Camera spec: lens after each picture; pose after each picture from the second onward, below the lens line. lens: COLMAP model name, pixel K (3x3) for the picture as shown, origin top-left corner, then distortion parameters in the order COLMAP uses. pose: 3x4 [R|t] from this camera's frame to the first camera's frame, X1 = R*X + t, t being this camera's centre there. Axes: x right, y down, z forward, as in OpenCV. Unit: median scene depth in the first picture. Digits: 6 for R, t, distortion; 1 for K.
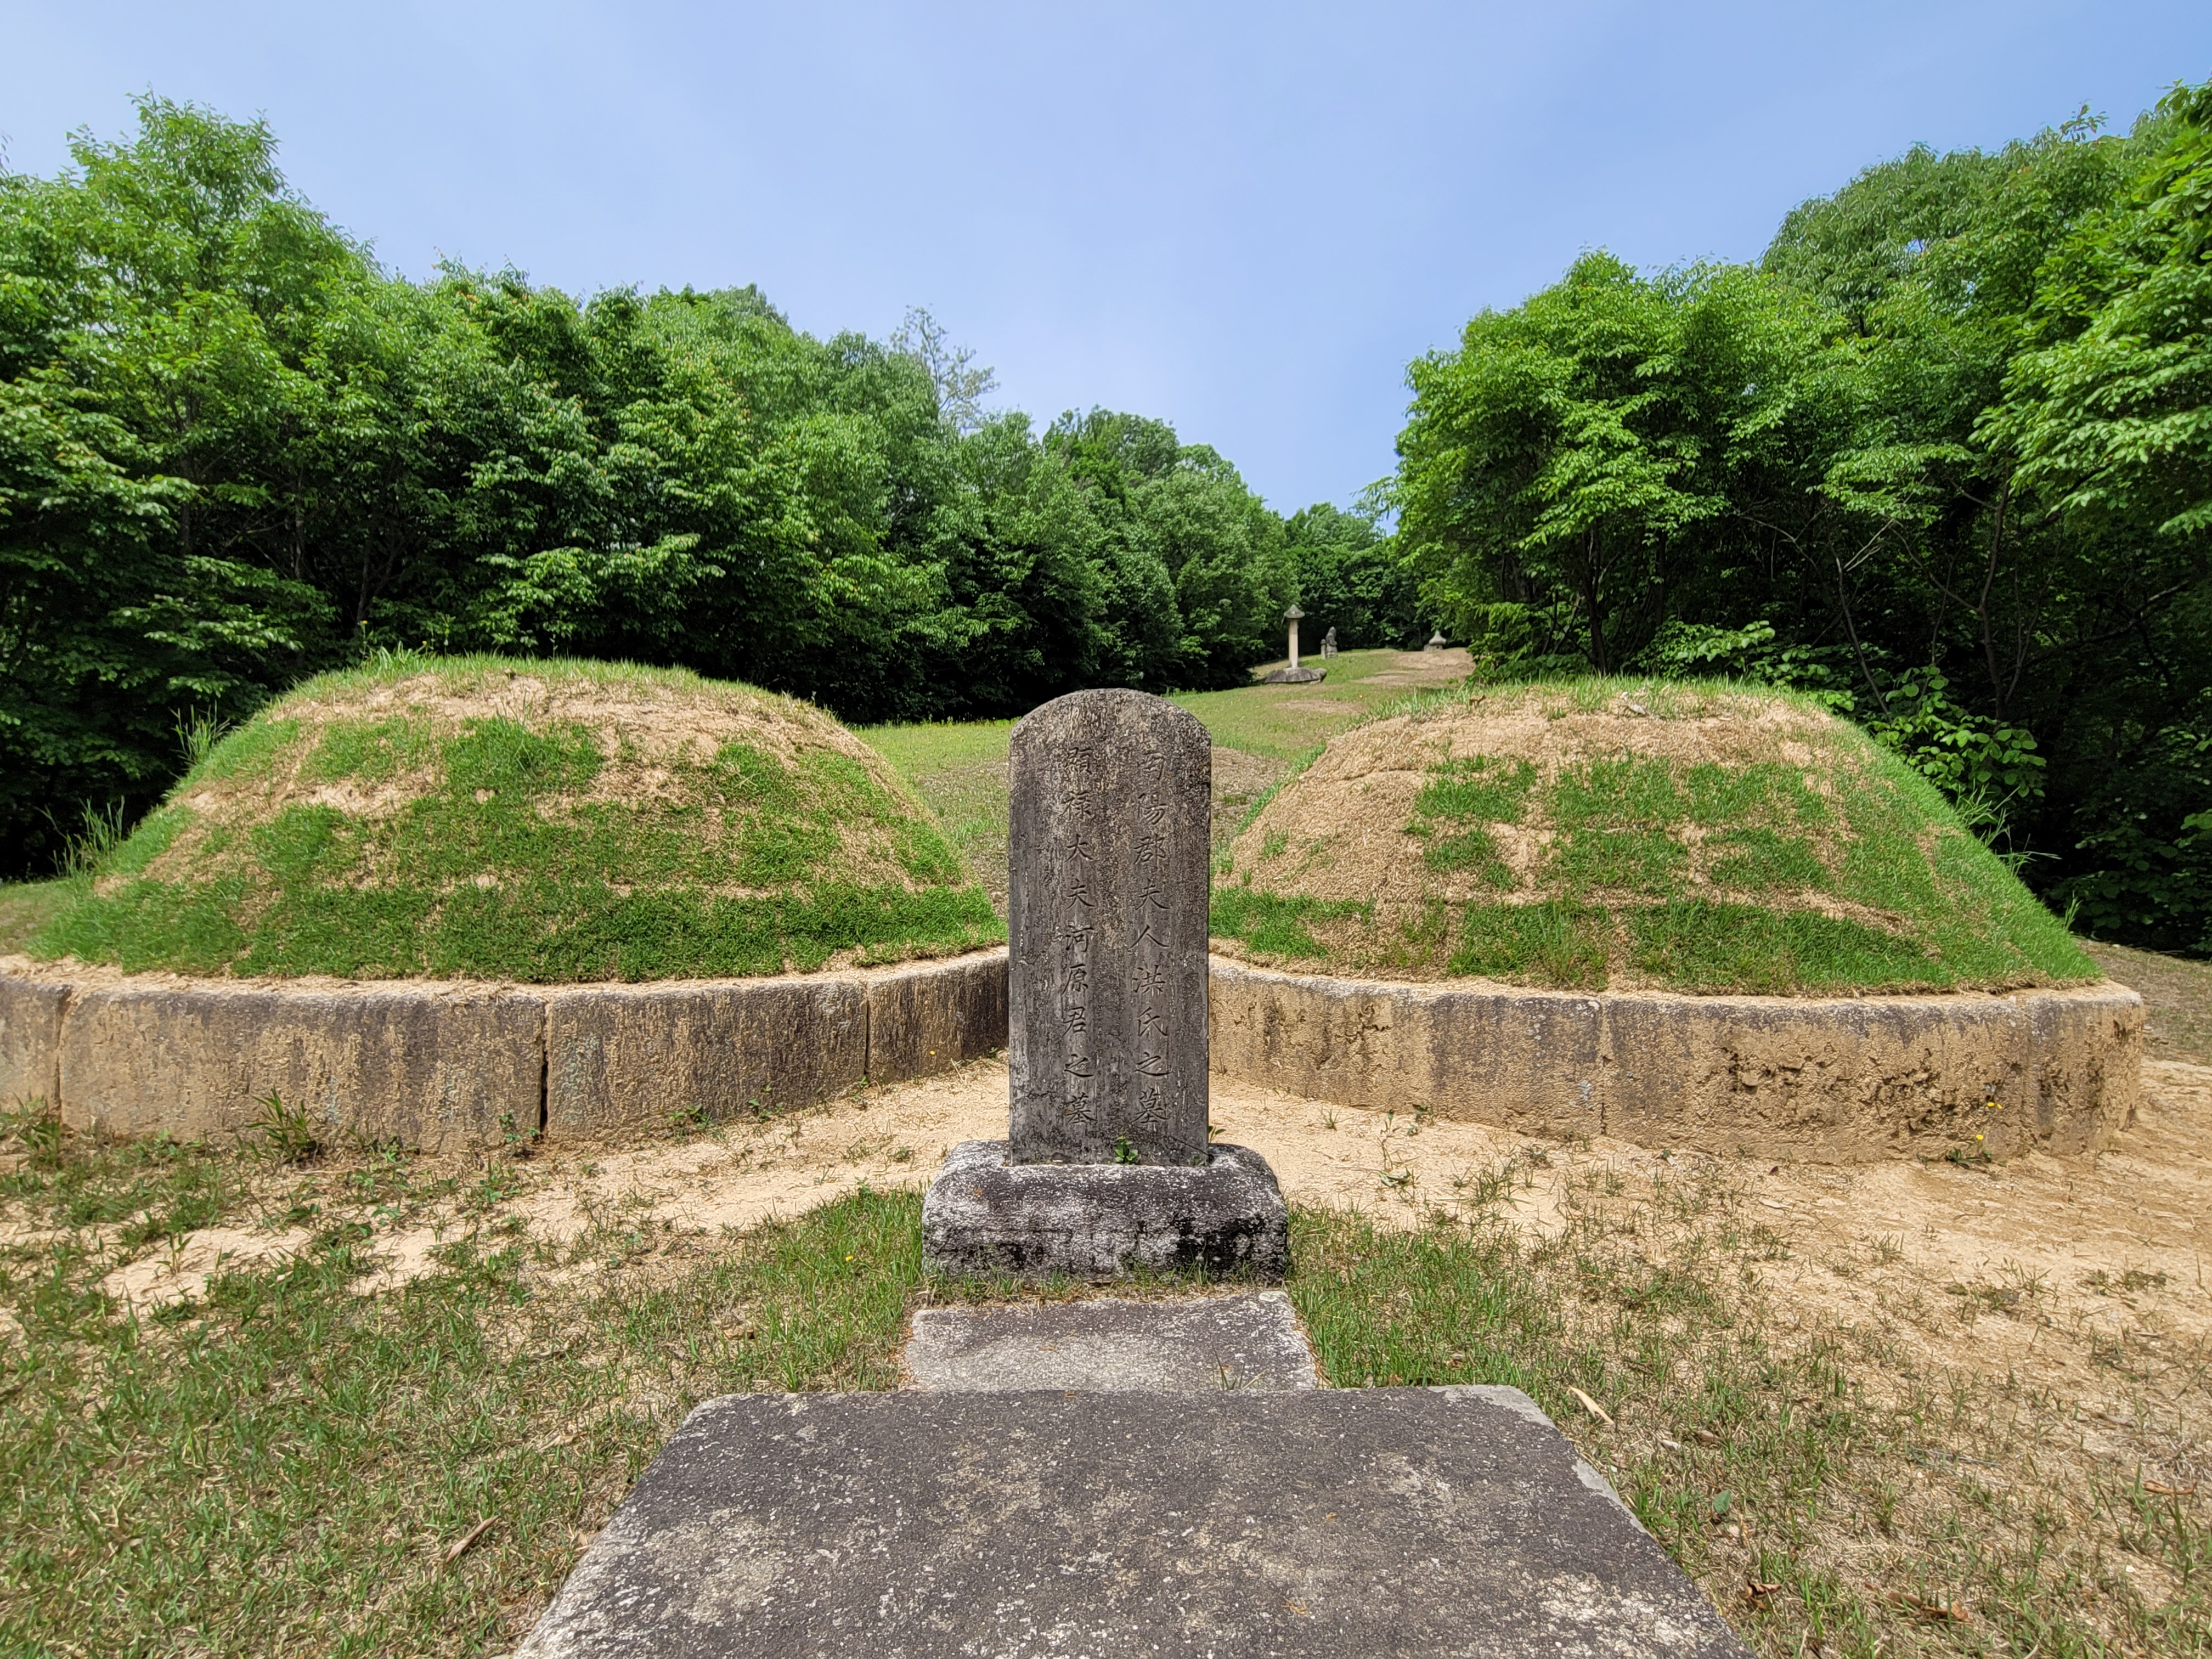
lens RADIAL K [[1022.8, 0, 1140.7], [0, 1022.8, 834.3], [0, 0, 1]] dist [0.000088, -0.000124]
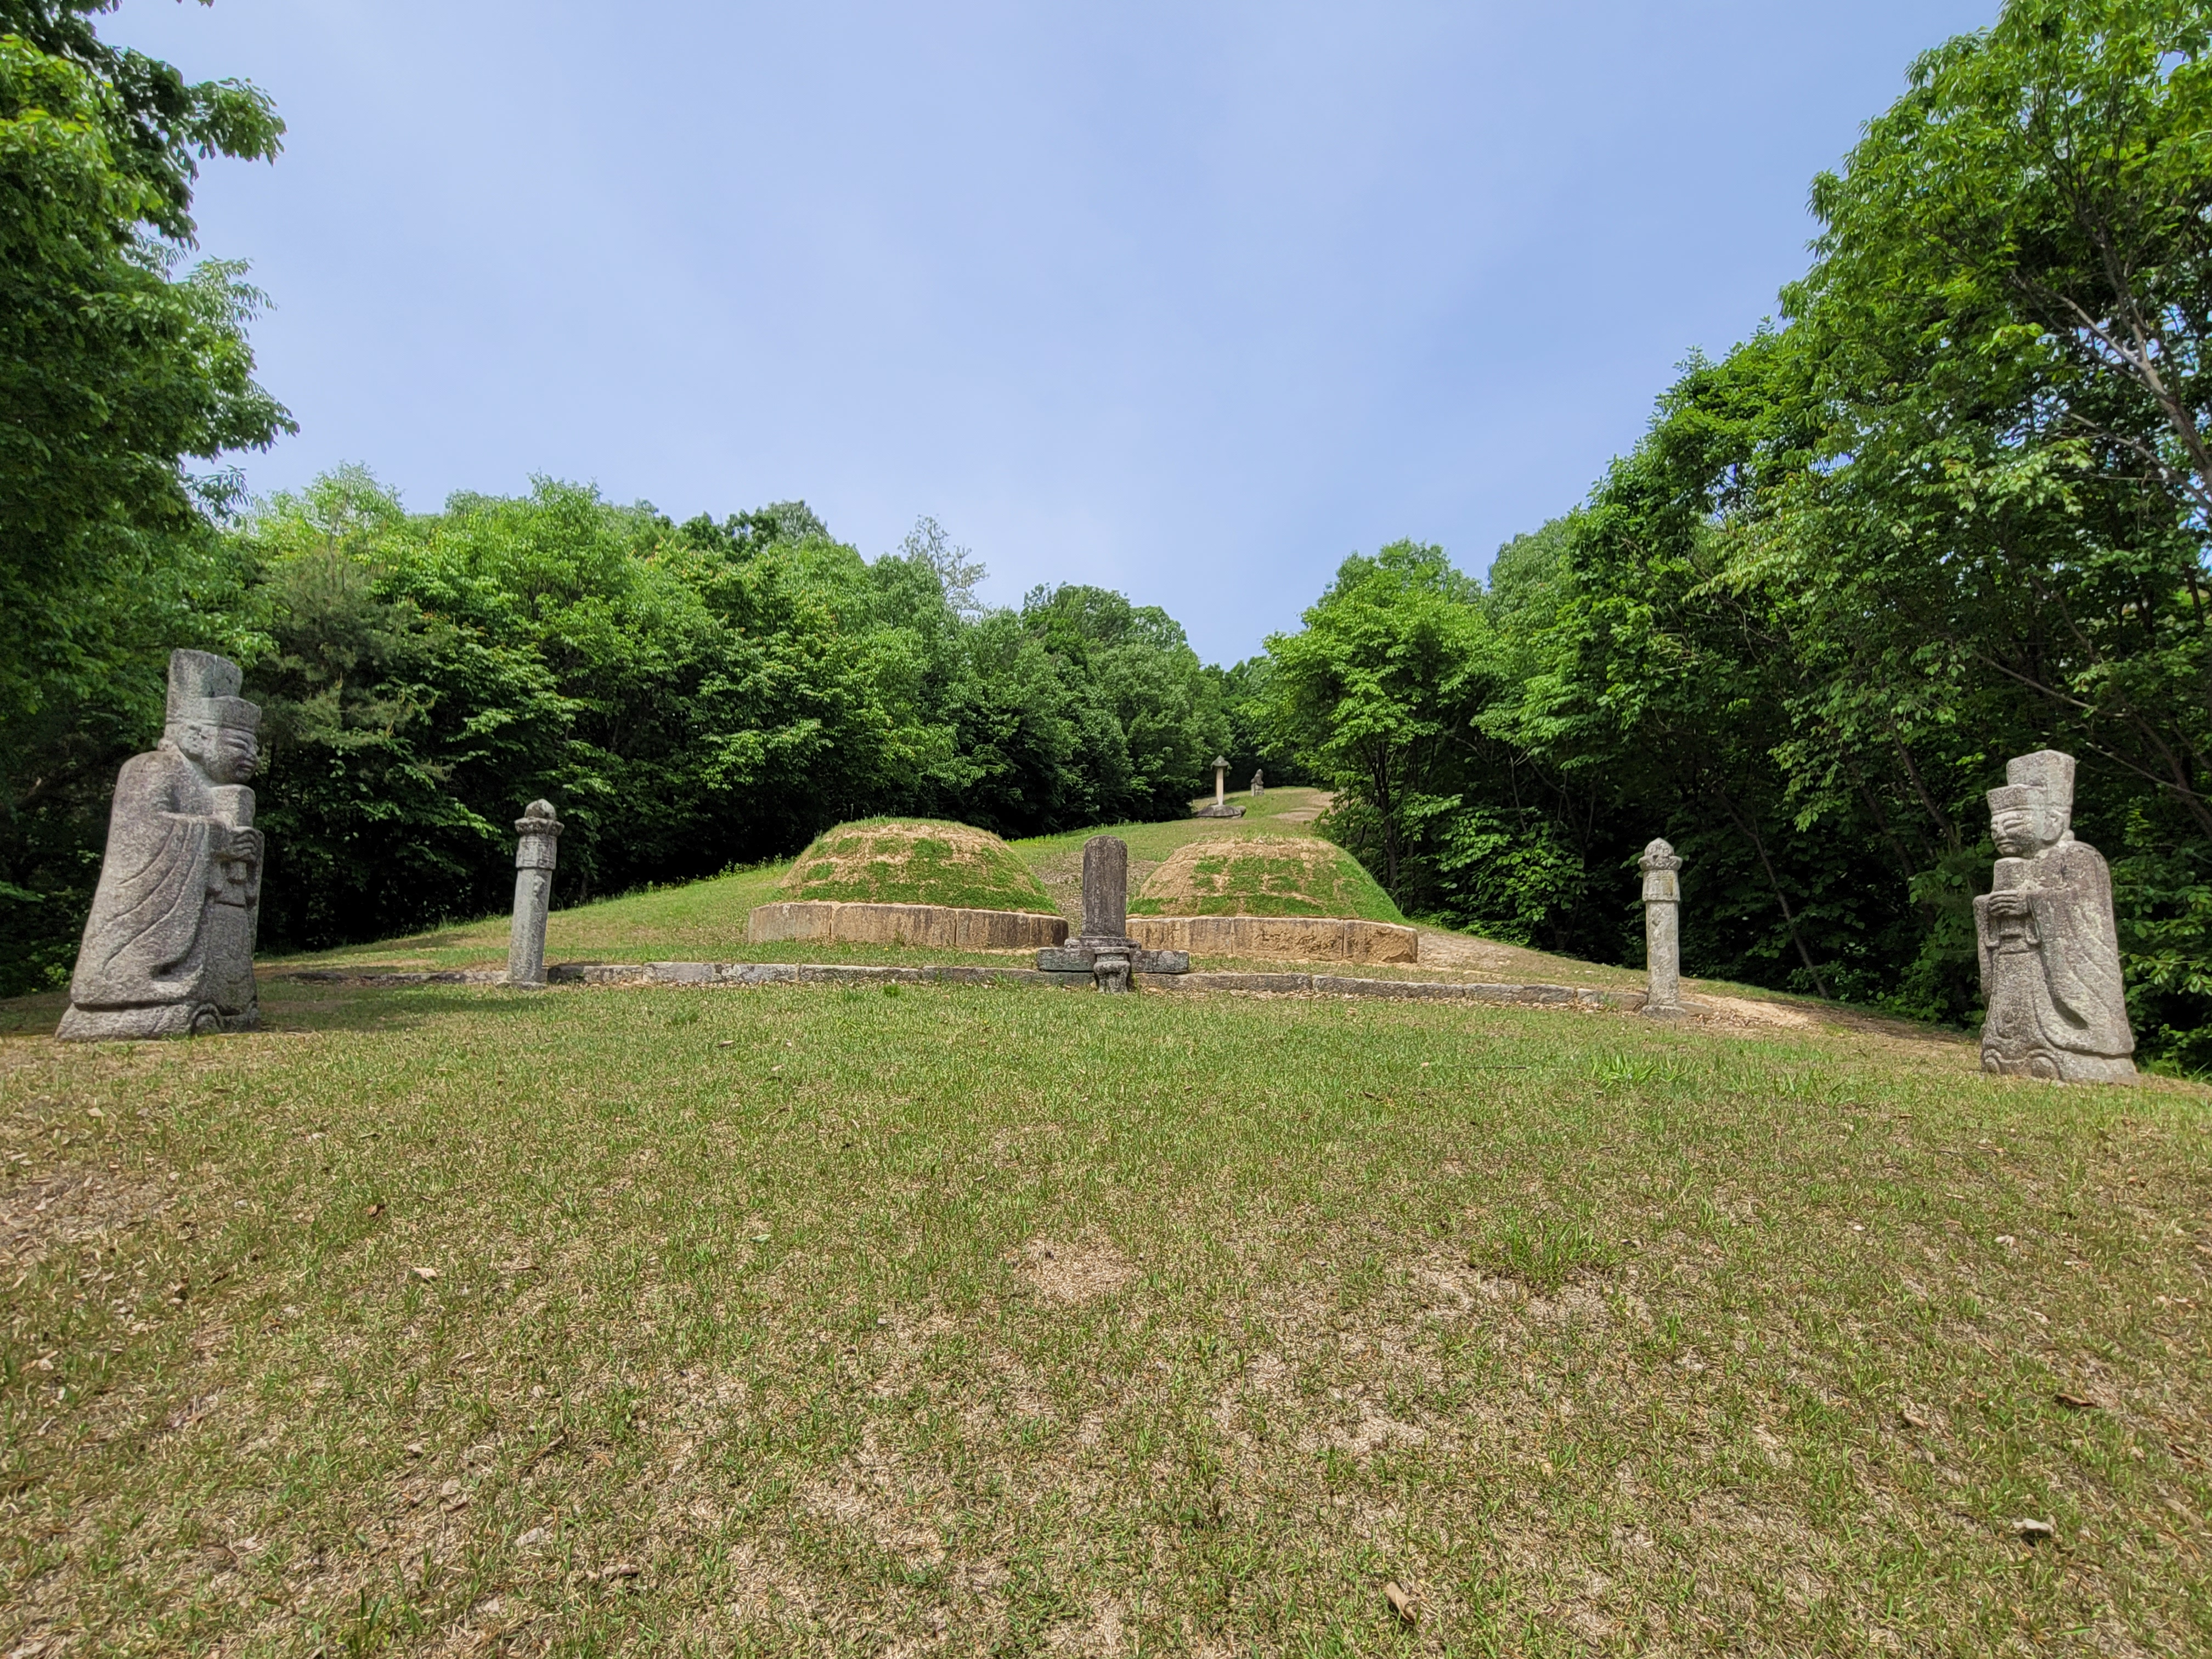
lens RADIAL K [[1022.8, 0, 1140.7], [0, 1022.8, 834.3], [0, 0, 1]] dist [0.000088, -0.000124]
pose [[0.998663, 0.020991, 0.047236, -0.008232], [-0.015085, 0.992405, -0.122083, 0.038017], [-0.049440, 0.121207, 0.991395, -0.326984]]
